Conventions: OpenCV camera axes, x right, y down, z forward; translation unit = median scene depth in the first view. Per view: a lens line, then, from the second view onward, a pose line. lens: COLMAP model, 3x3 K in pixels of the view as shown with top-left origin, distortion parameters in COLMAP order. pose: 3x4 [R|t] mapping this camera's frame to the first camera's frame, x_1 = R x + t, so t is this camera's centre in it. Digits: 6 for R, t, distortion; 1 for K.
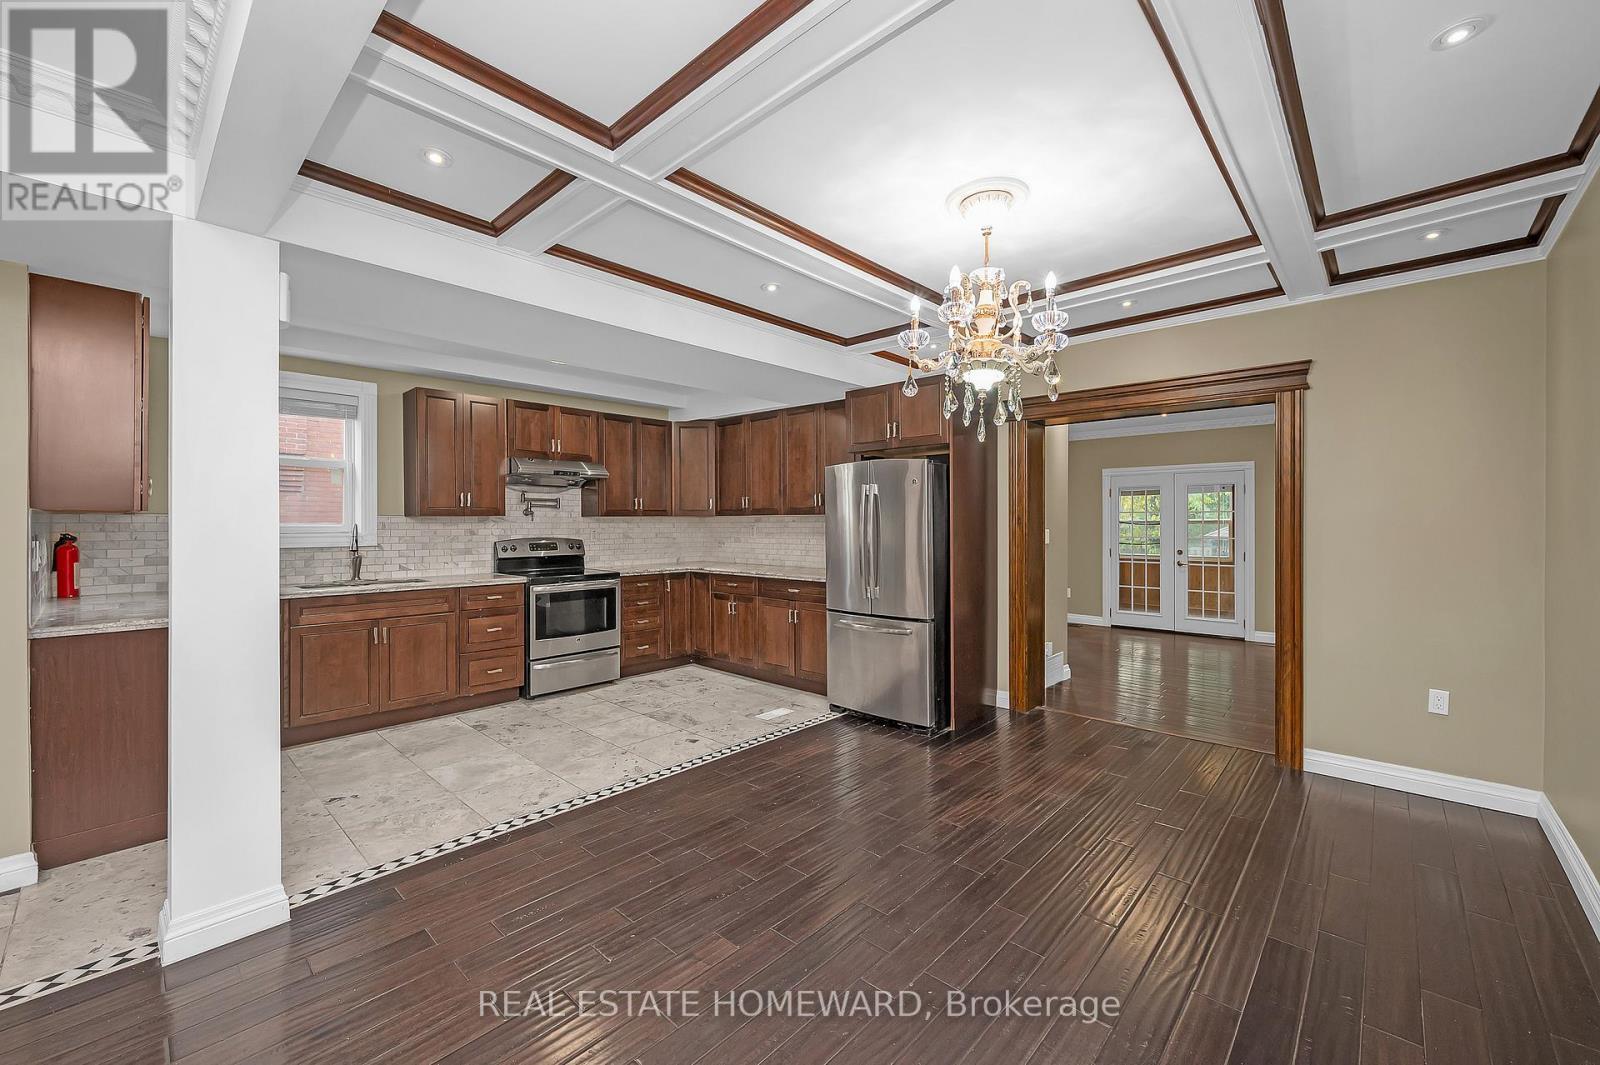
lens RADIAL K [[647.4, 0, 804.3], [0, 647.4, 535.9], [0, 0, 1]] dist [-0.005103, 0.001044]
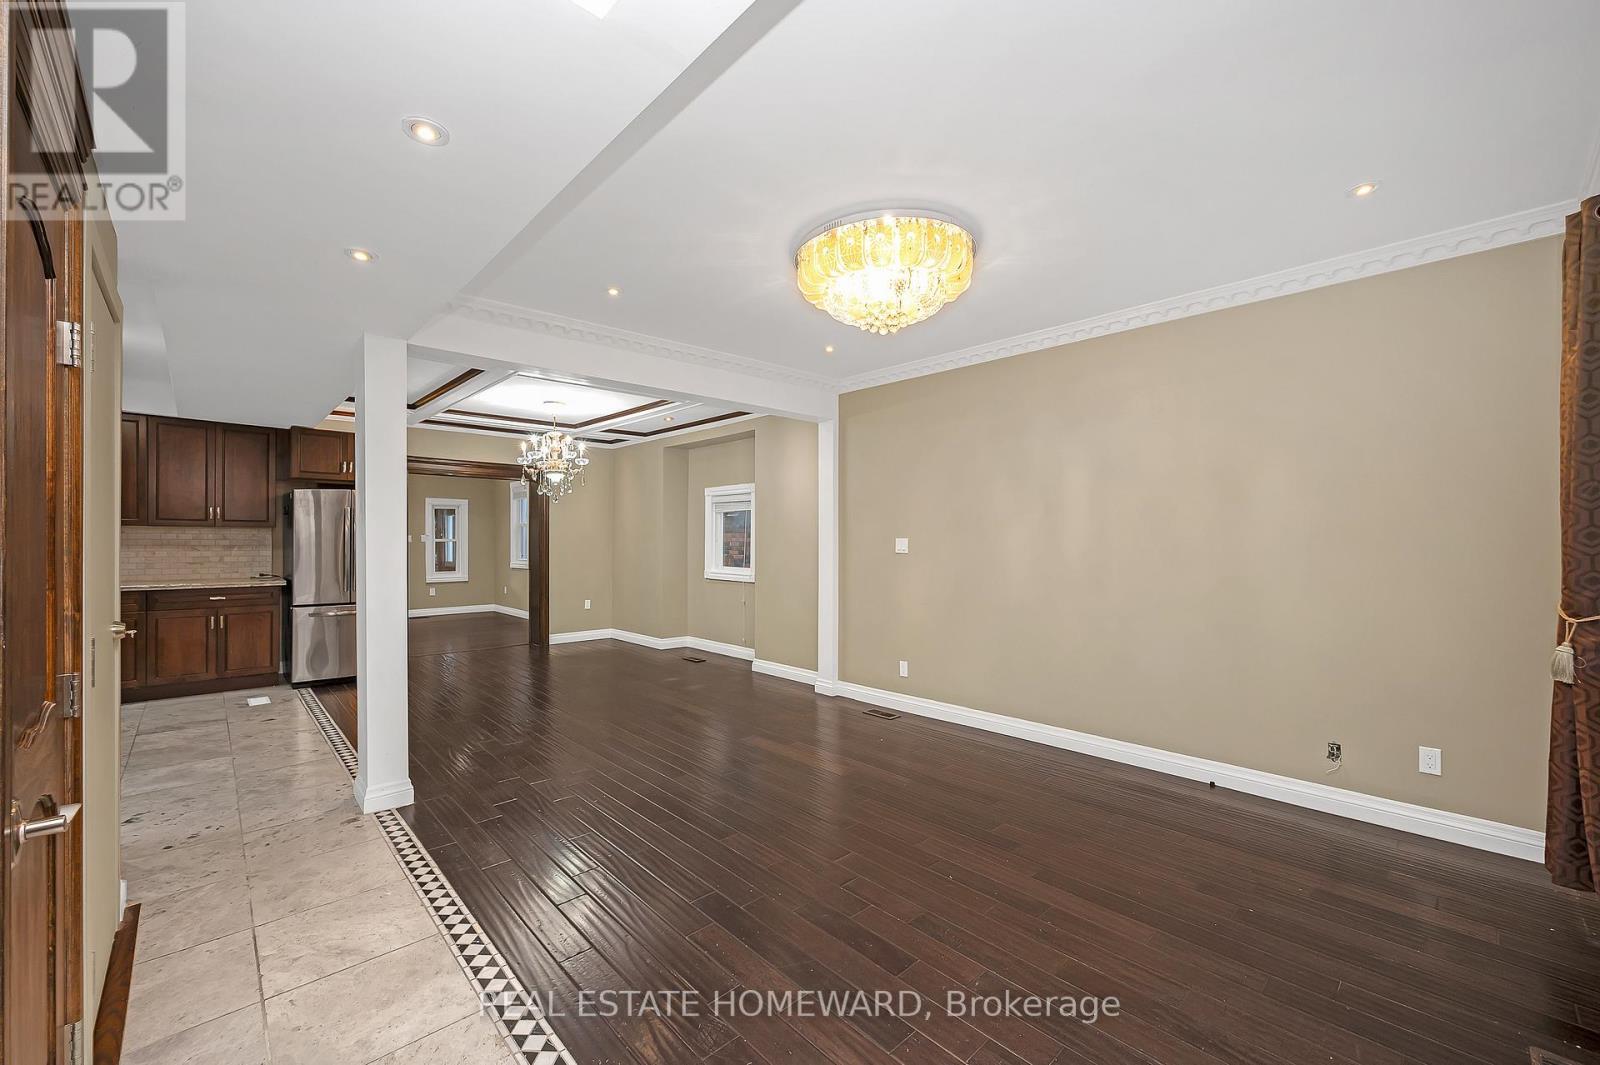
lens RADIAL K [[647.4, 0, 794.4], [0, 647.4, 537.4], [0, 0, 1]] dist [-0.005103, 0.001044]
pose [[0.076330, 0.007998, 0.997051, -1.078618], [0.014990, 0.999846, -0.009168, 0.009027], [-0.996970, 0.015646, 0.076198, -0.039095]]
